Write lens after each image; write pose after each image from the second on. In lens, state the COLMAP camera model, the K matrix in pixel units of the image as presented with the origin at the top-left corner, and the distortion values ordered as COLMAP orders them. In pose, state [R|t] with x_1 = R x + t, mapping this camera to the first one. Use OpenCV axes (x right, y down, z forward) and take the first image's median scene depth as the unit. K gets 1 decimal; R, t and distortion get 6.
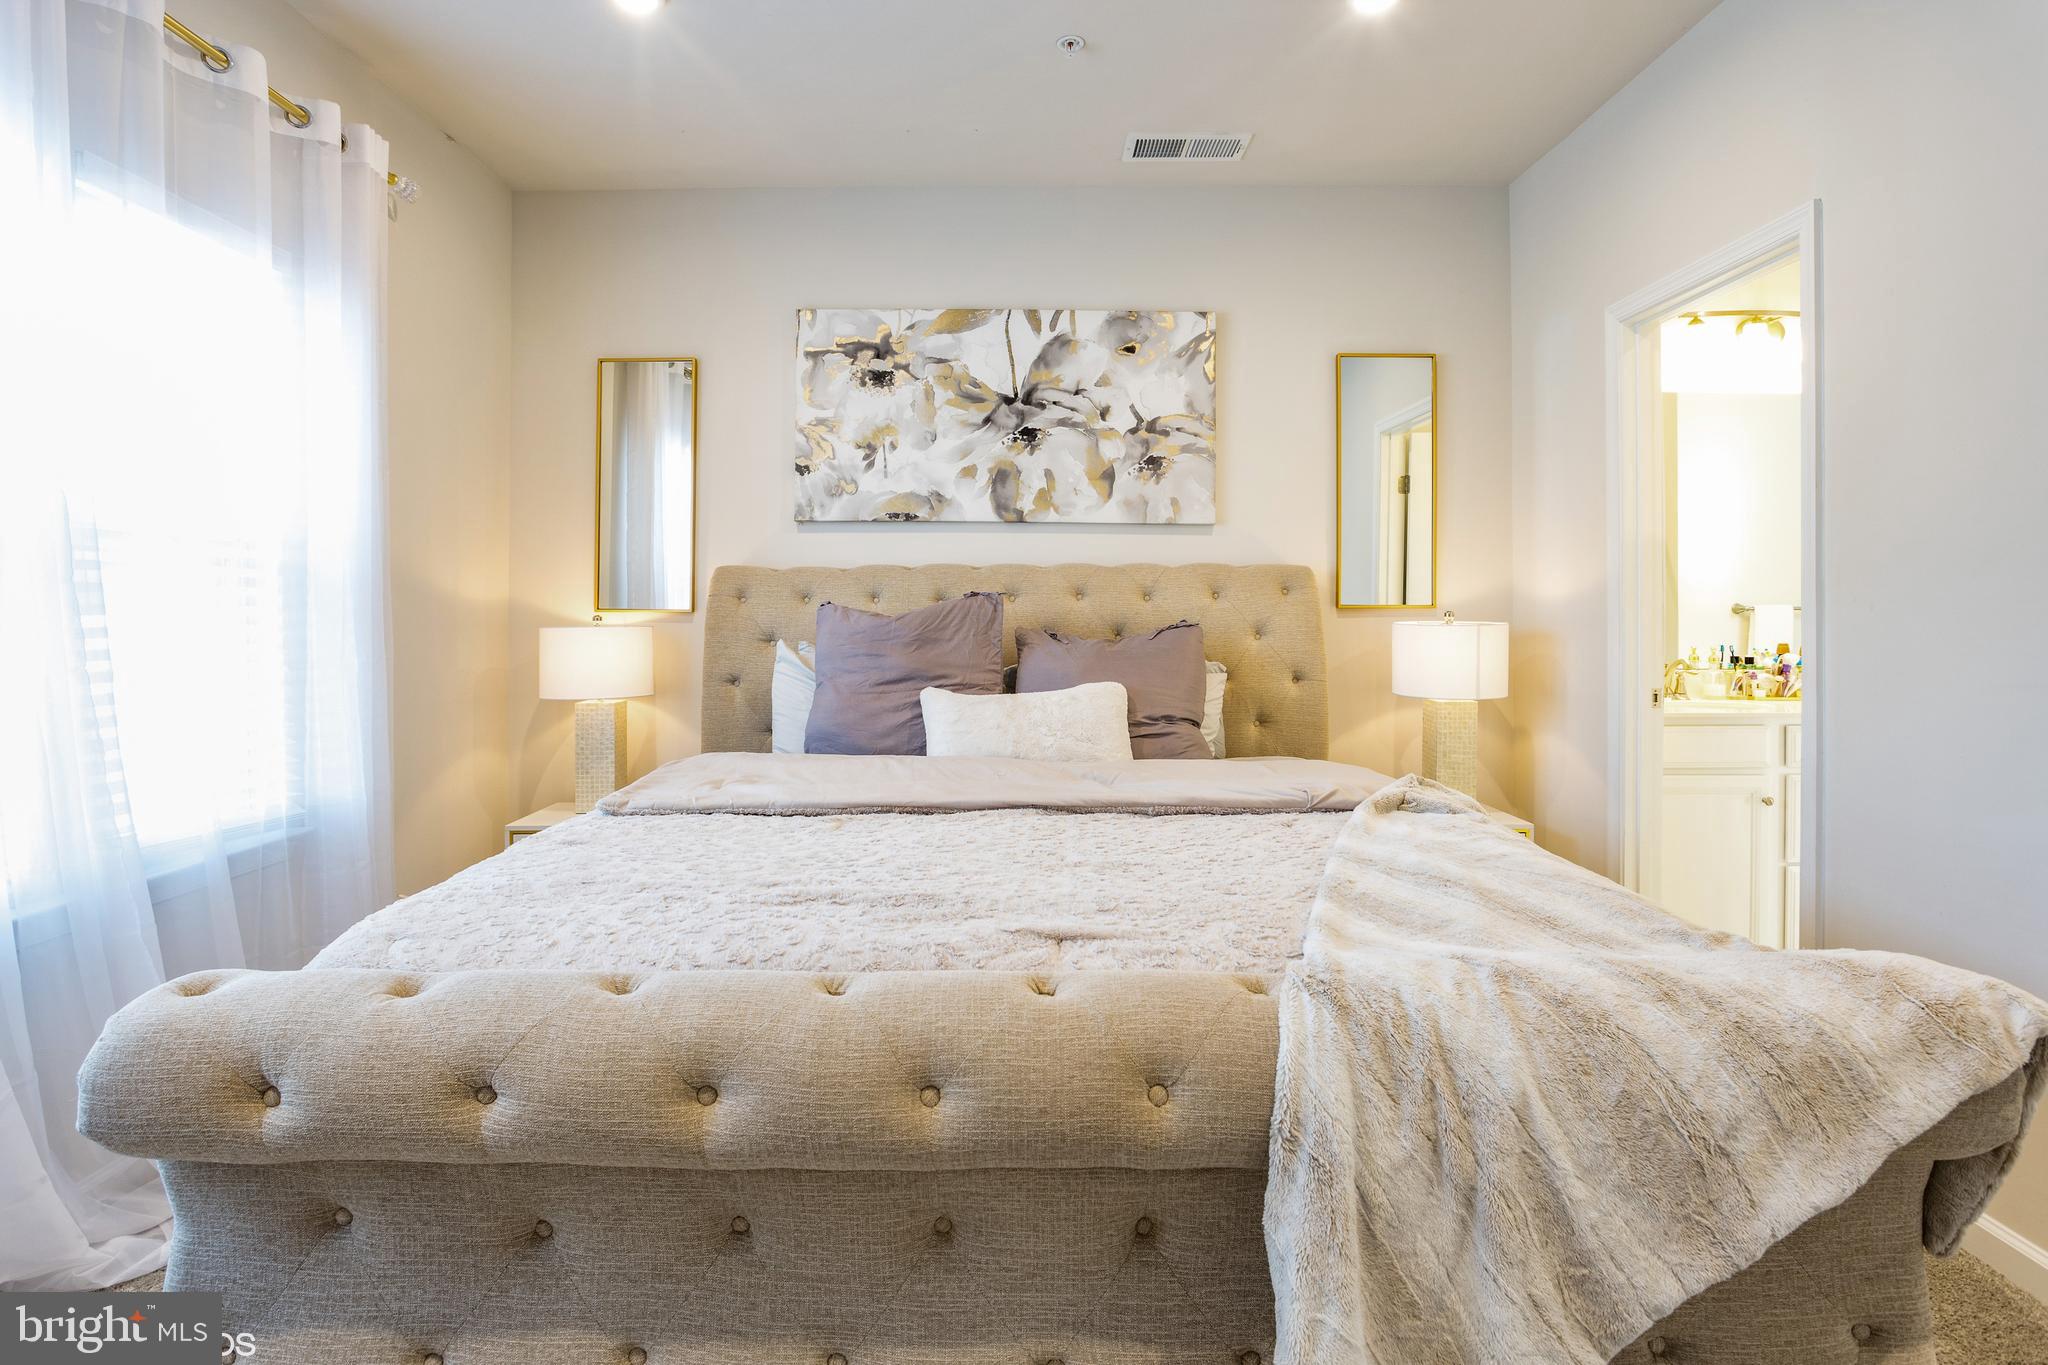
lens RADIAL K [[1046.1, 0, 1025.4], [0, 1046.1, 591.3], [0, 0, 1]] dist [-0.030938, 0.000534]
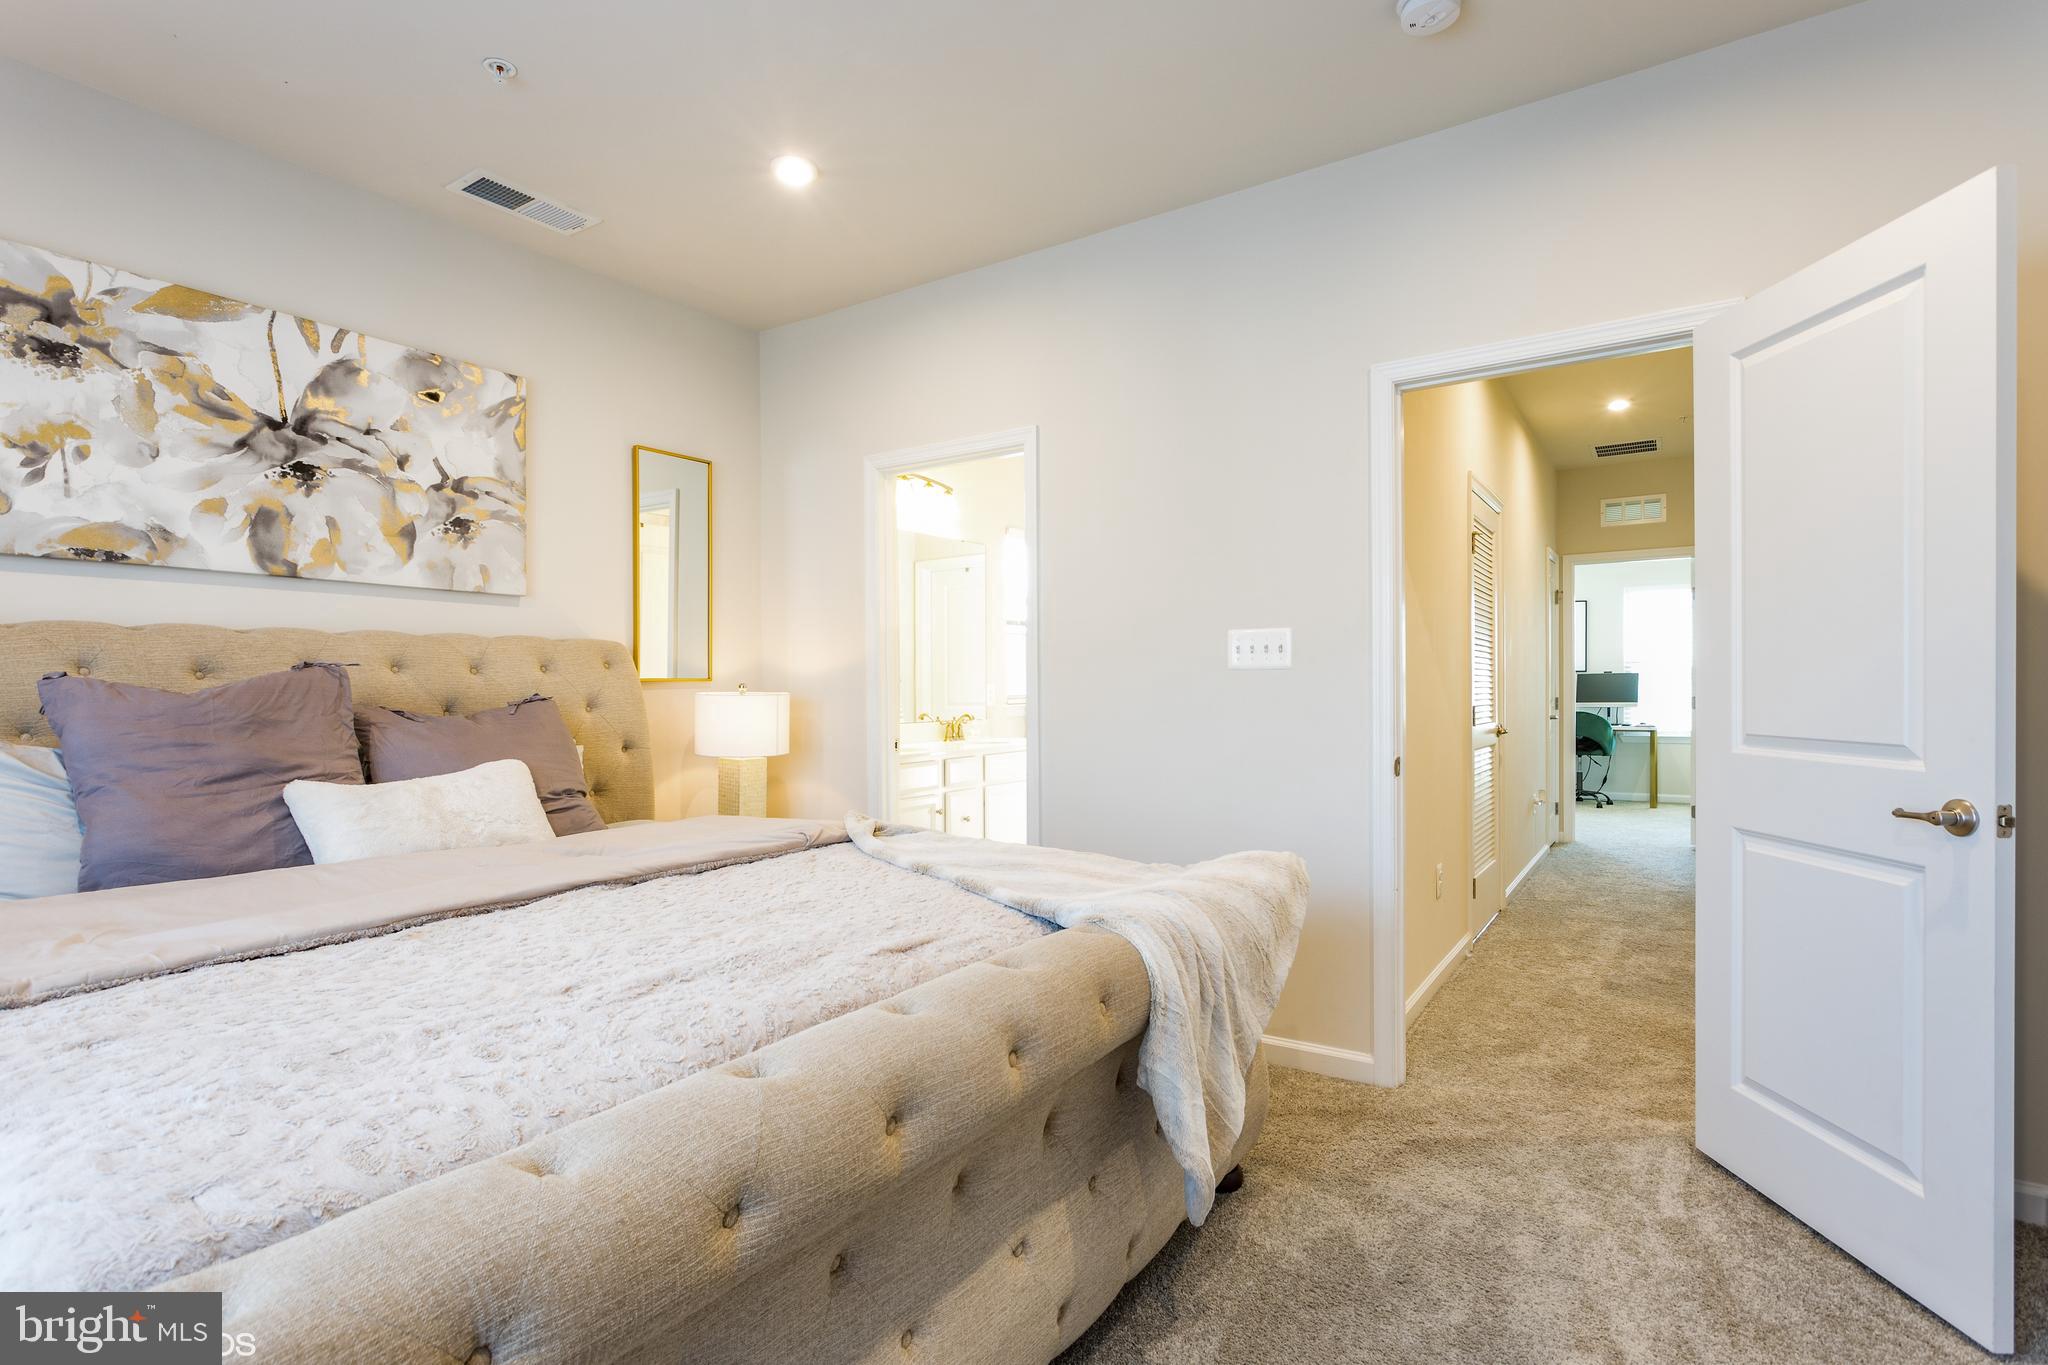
lens RADIAL K [[989.6, 0, 1024.0], [0, 989.6, 682.5], [0, 0, 1]] dist [0.004415, 0.001426]
pose [[0.564676, -0.001589, 0.825311, -0.322039], [-0.012302, 0.999871, 0.010341, 0.001391], [-0.825221, -0.015992, 0.564584, 0.087385]]
